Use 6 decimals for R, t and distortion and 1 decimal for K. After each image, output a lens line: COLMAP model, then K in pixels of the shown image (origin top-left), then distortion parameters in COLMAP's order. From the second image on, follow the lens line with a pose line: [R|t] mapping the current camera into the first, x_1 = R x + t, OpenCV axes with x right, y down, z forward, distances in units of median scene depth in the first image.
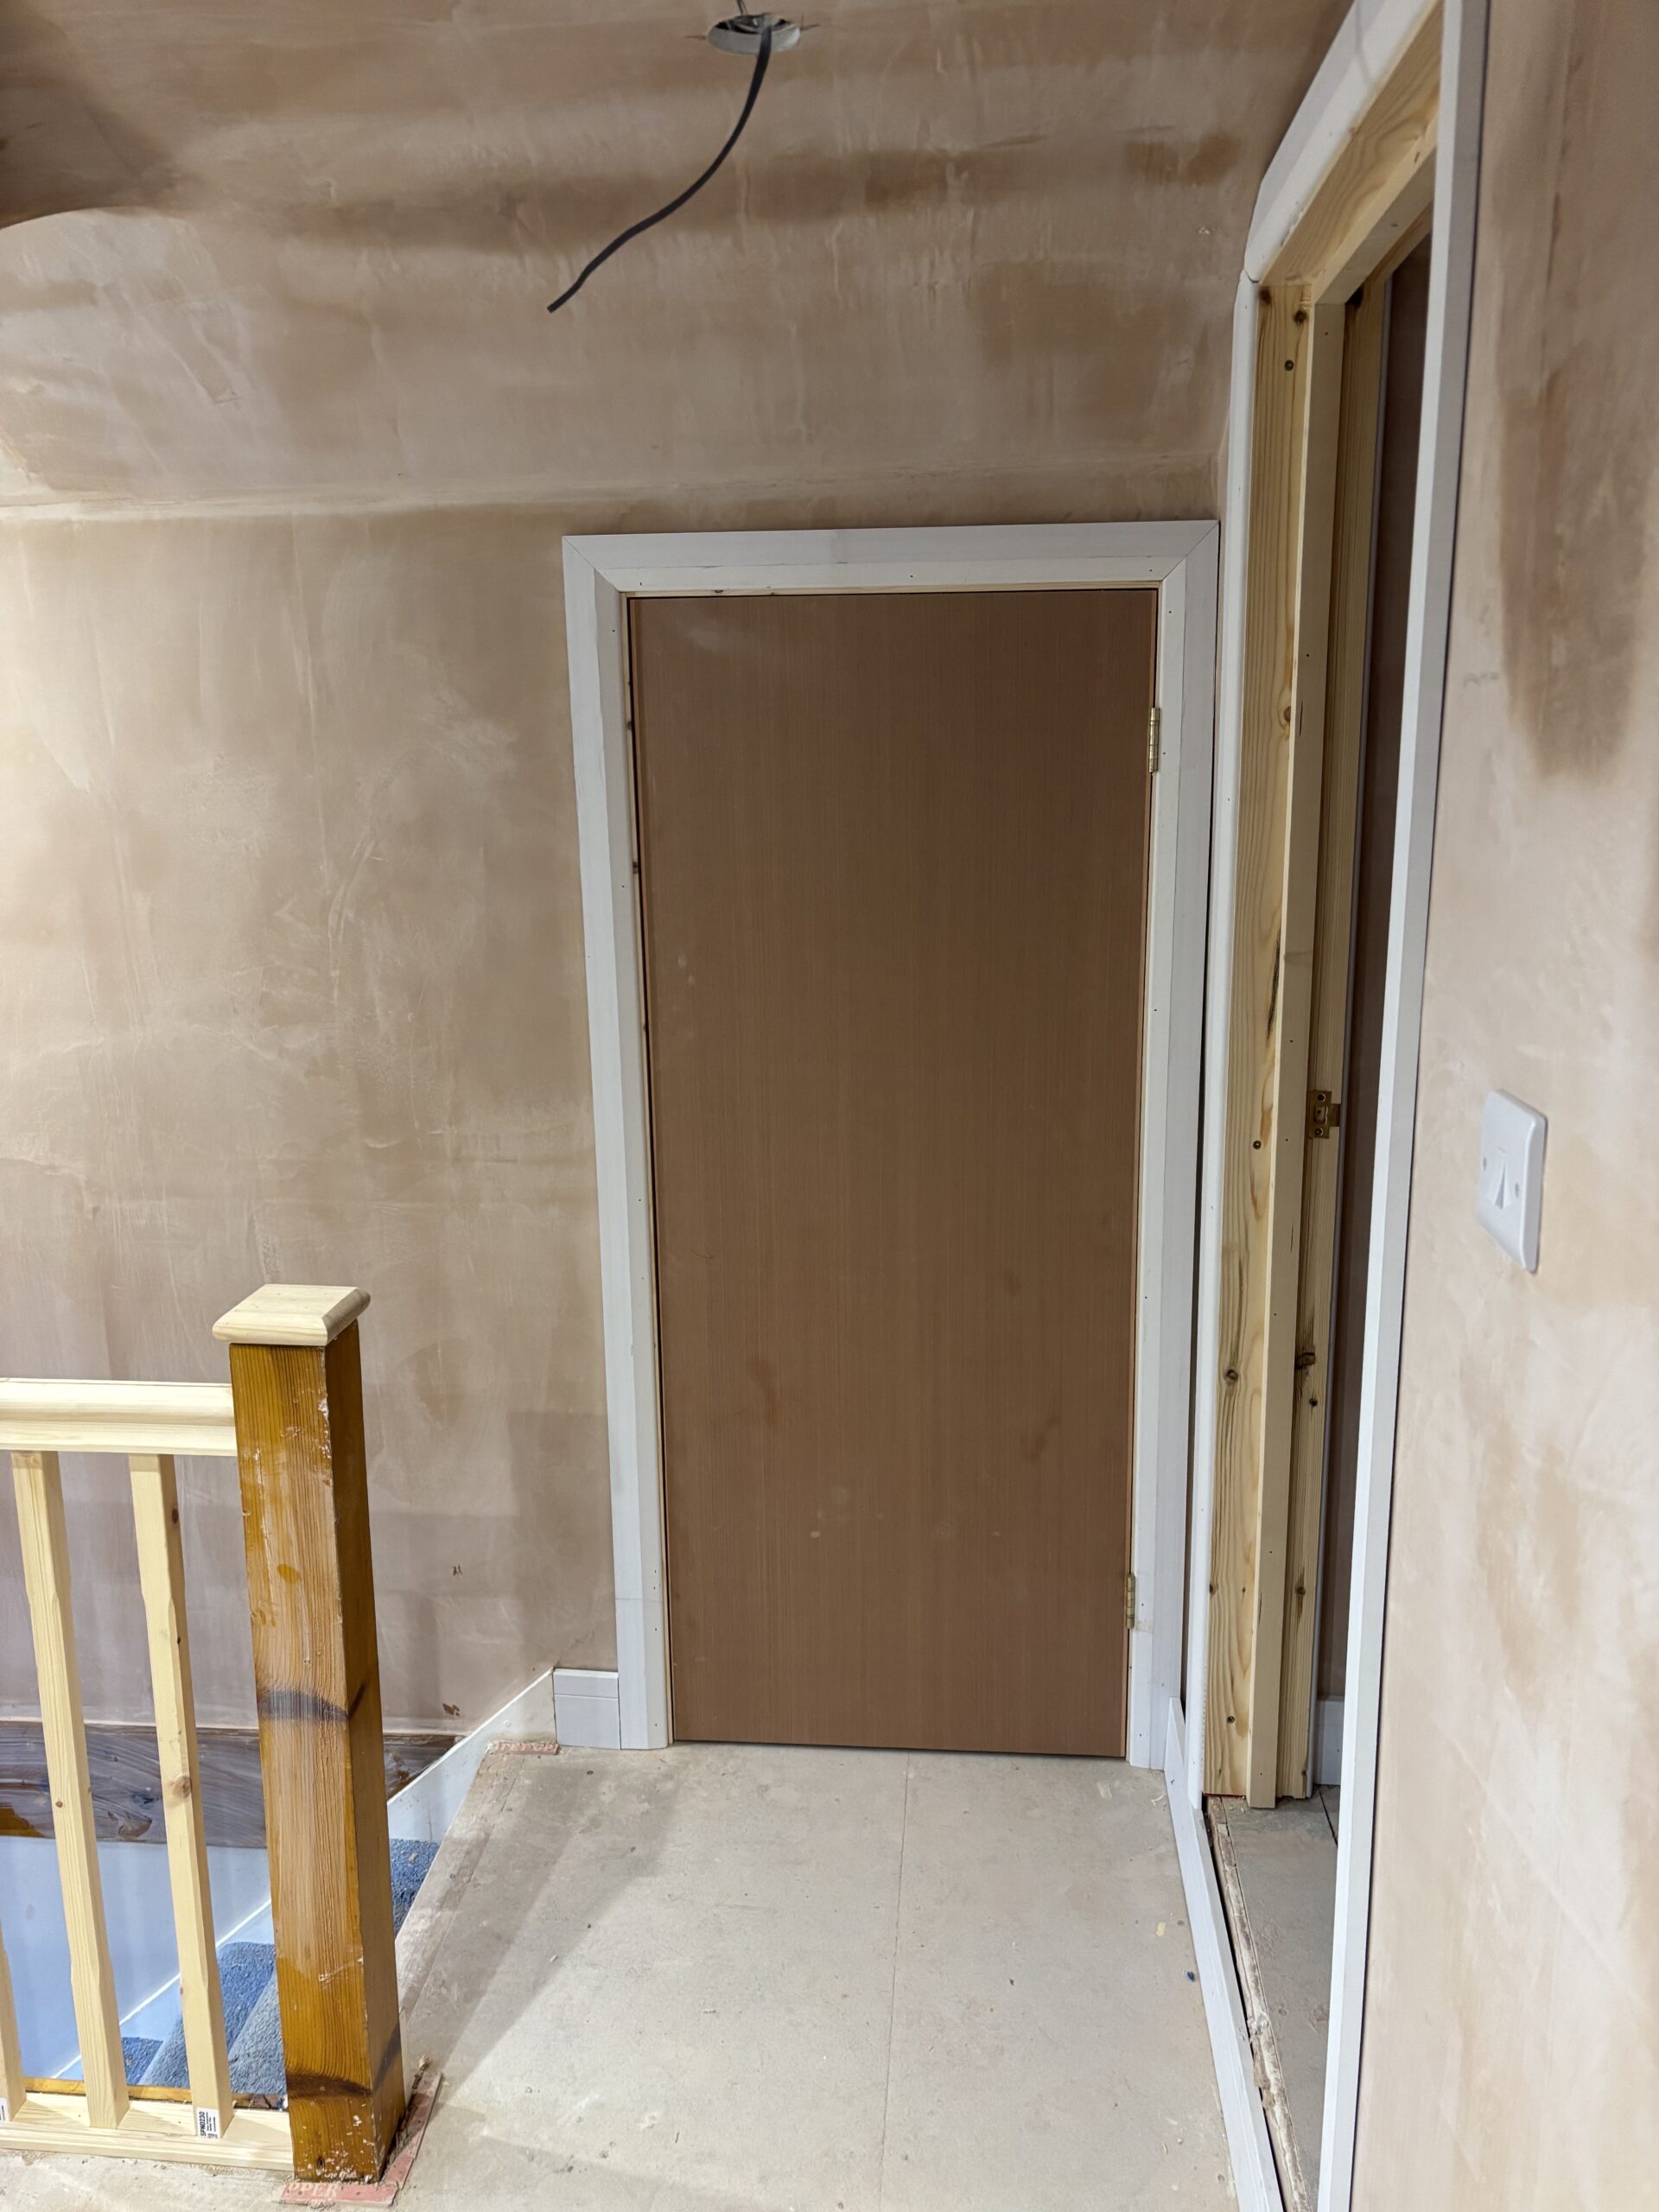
lens RADIAL K [[1632.6, 0, 799.7], [0, 1632.6, 1110.1], [0, 0, 1]] dist [0.048027, -0.069936]
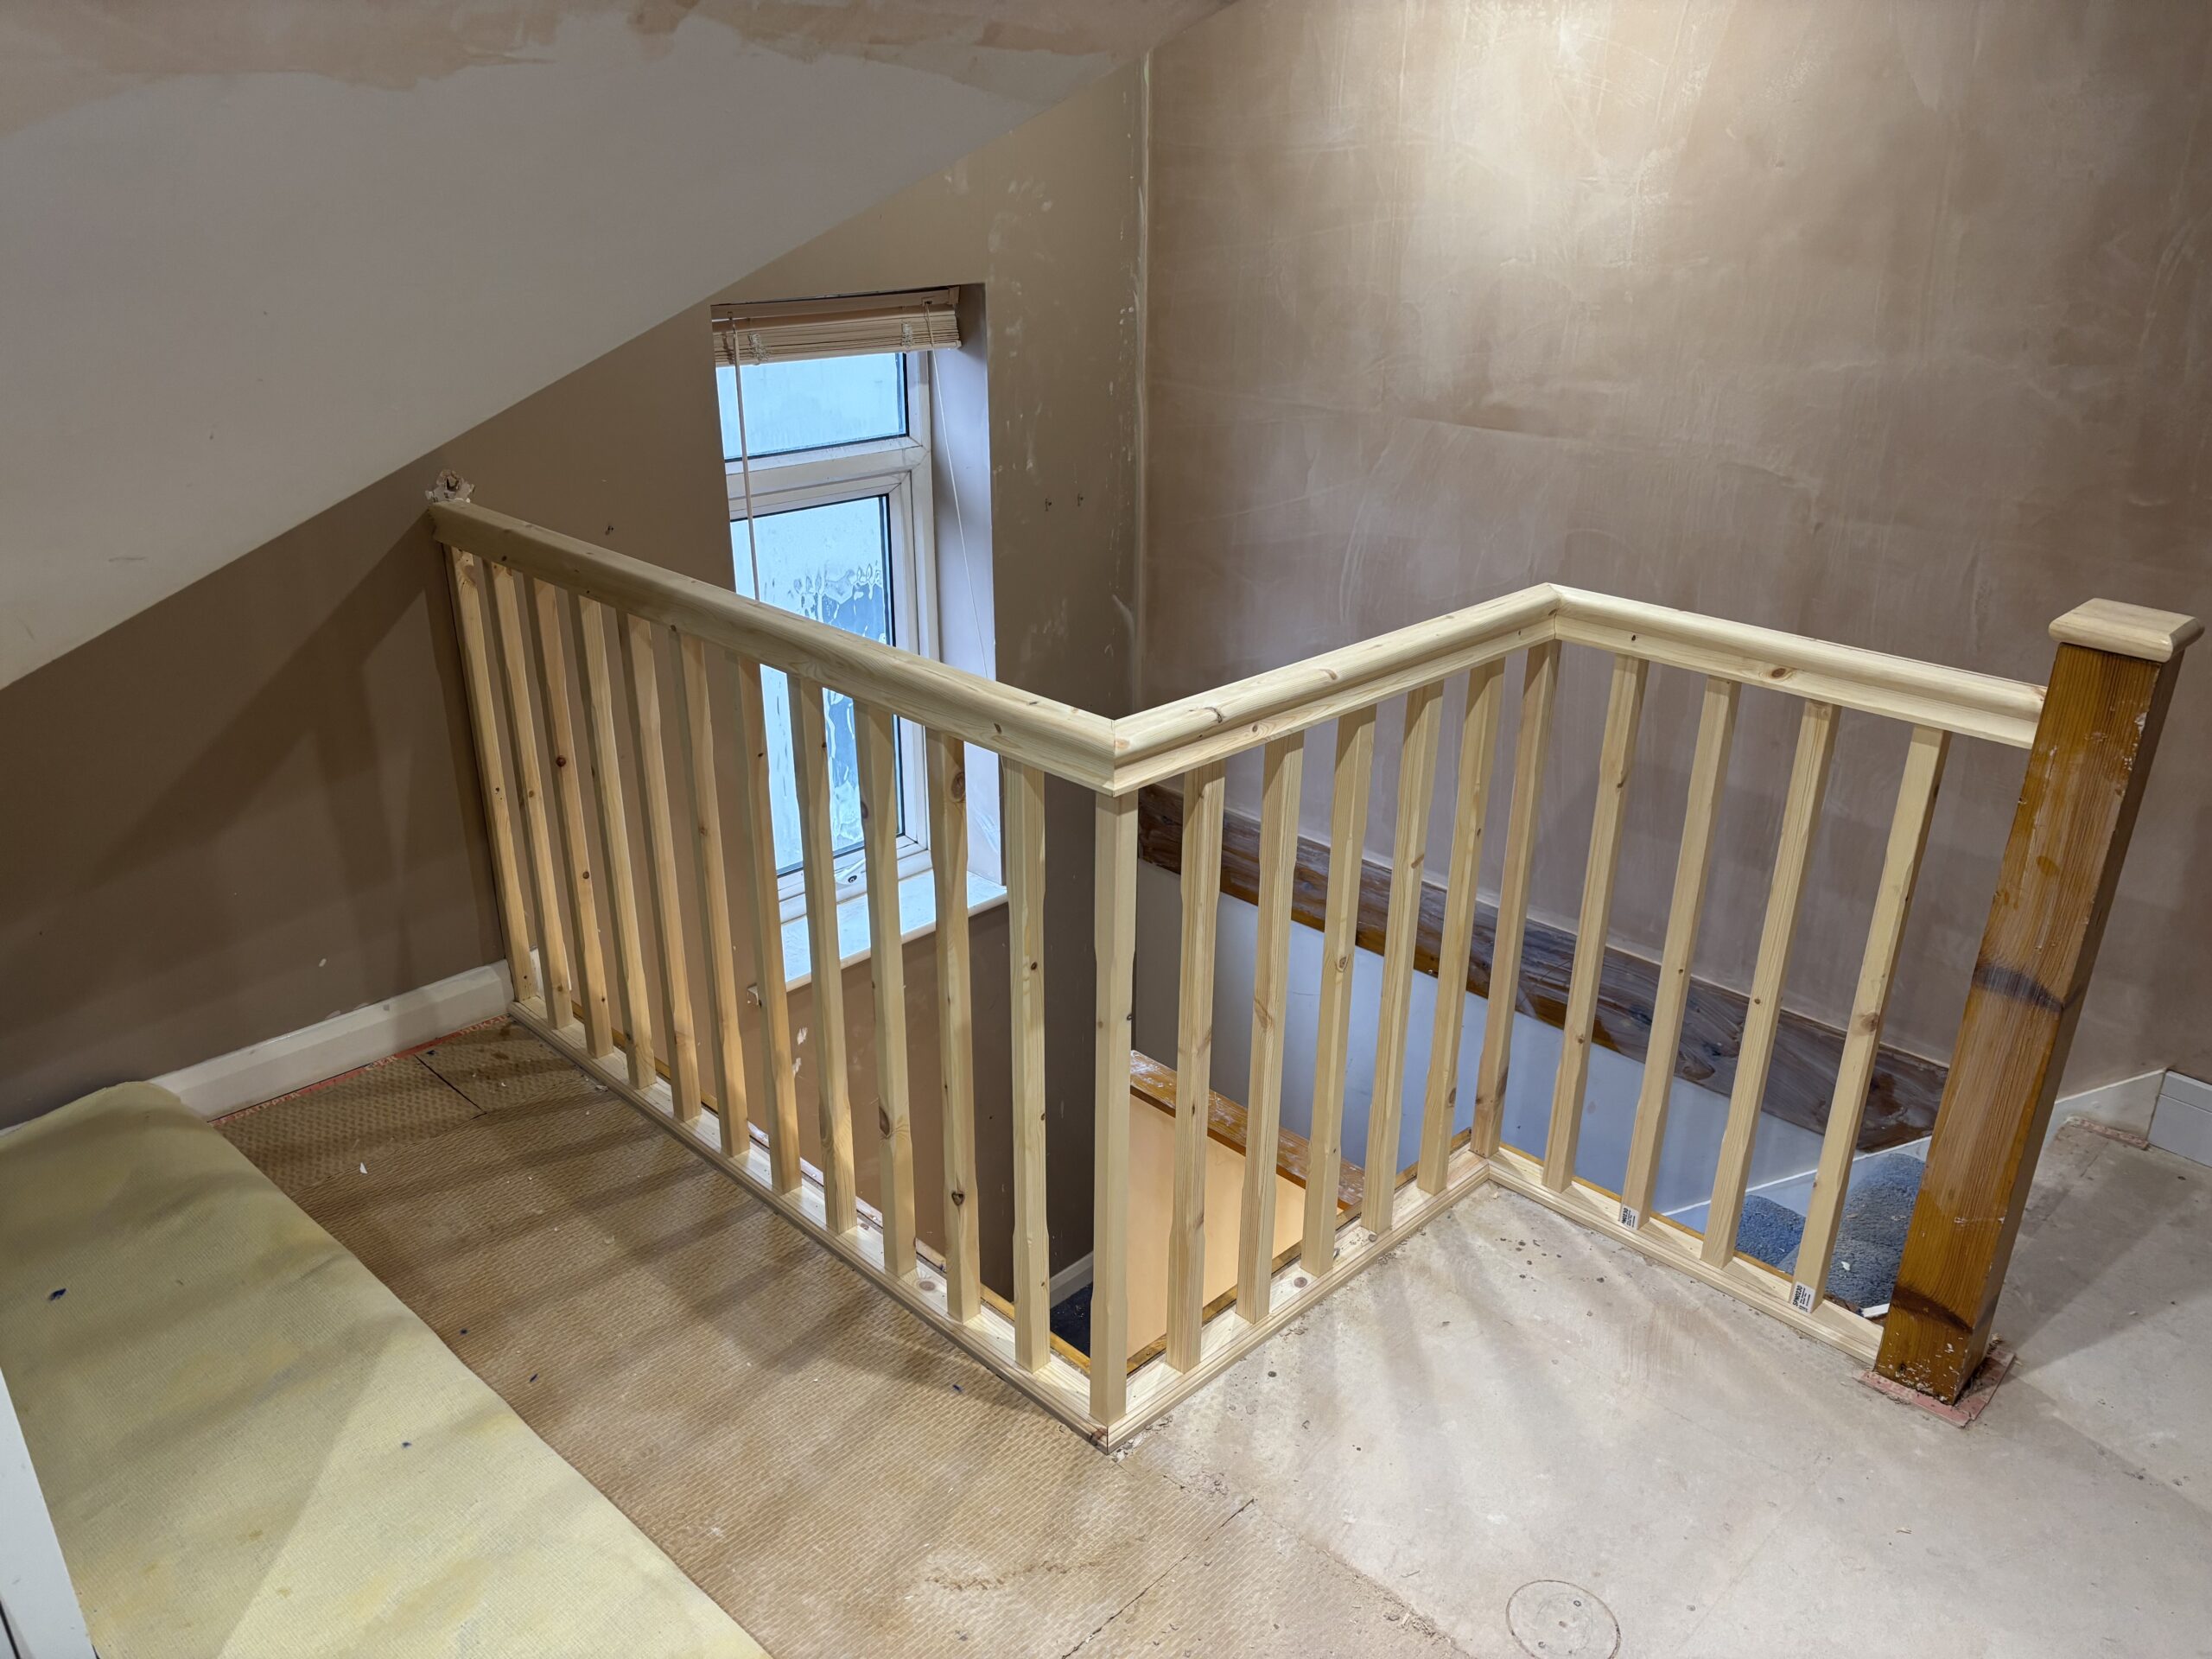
lens RADIAL K [[1632.6, 0, 1106.0], [0, 1632.6, 829.5], [0, 0, 1]] dist [0.048027, -0.069936]
pose [[0.772347, 0.267216, -0.576260, -0.154841], [-0.149514, 0.958197, 0.243933, 0.078983], [0.617354, -0.102242, 0.780013, -0.201442]]
